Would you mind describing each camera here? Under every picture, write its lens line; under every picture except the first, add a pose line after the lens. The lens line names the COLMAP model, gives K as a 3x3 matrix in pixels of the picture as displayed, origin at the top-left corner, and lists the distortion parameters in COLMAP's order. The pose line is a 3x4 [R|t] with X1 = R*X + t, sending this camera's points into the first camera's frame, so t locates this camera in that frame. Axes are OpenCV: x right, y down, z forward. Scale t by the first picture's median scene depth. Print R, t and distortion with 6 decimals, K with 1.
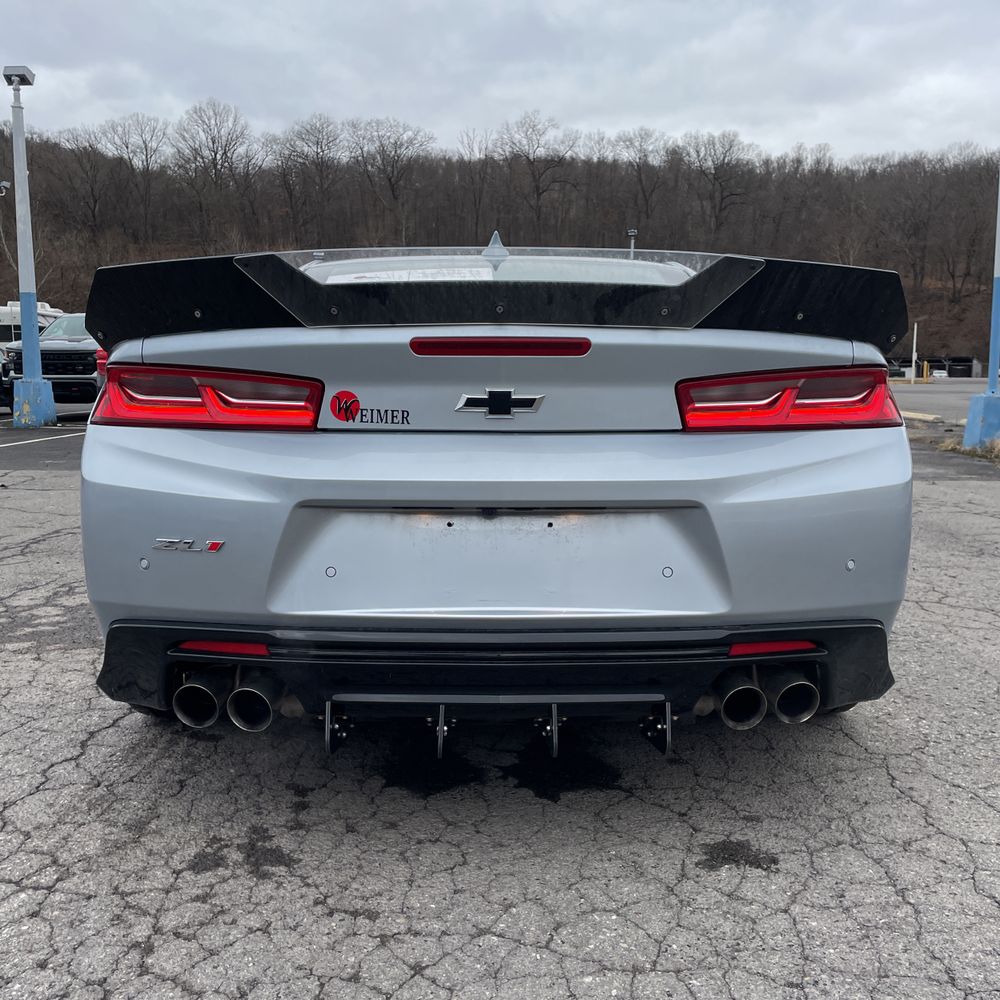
lens RADIAL K [[1012.0, 0, 498.9], [0, 1012.0, 492.9], [0, 0, 1]] dist [0.036469, 0.000000]
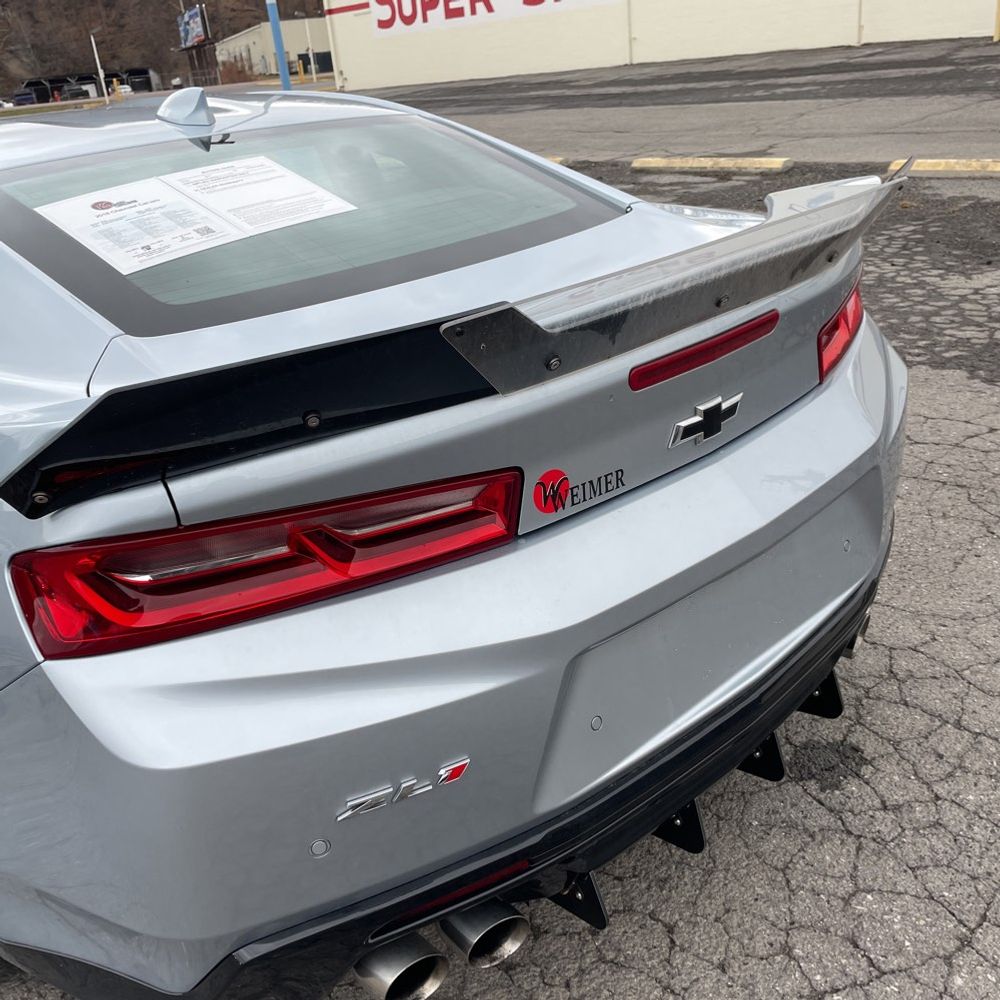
lens RADIAL K [[1012.0, 0, 495.1], [0, 1012.0, 495.1], [0, 0, 1]] dist [0.036469, 0.000000]
pose [[0.731741, -0.339563, 0.590976, -0.531675], [0.176159, 0.931824, 0.317288, -0.279592], [-0.658425, -0.128067, 0.741671, 0.503553]]
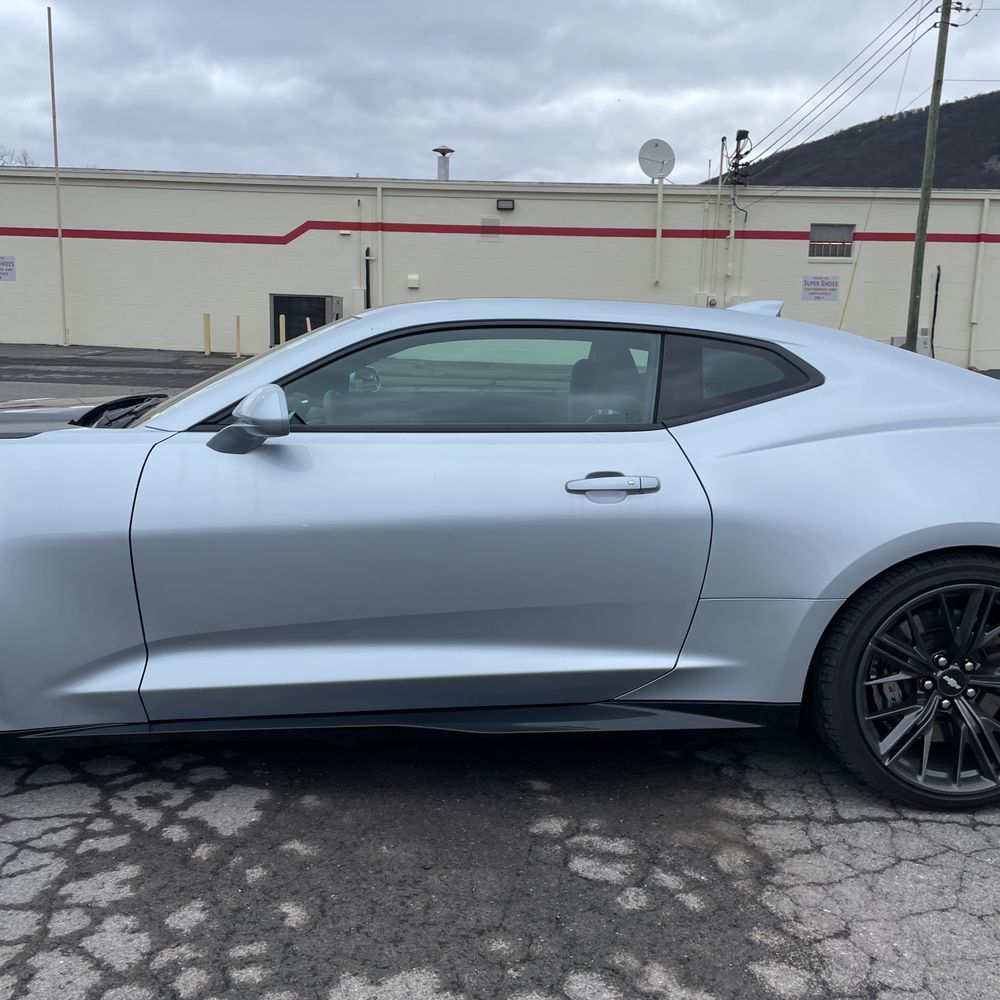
lens RADIAL K [[1012.0, 0, 509.4], [0, 1012.0, 485.7], [0, 0, 1]] dist [0.036469, 0.000000]
pose [[-0.027141, -0.151047, 0.988154, -1.761355], [0.085520, 0.984543, 0.152844, -0.383924], [-0.995967, 0.088655, -0.013804, 2.034292]]
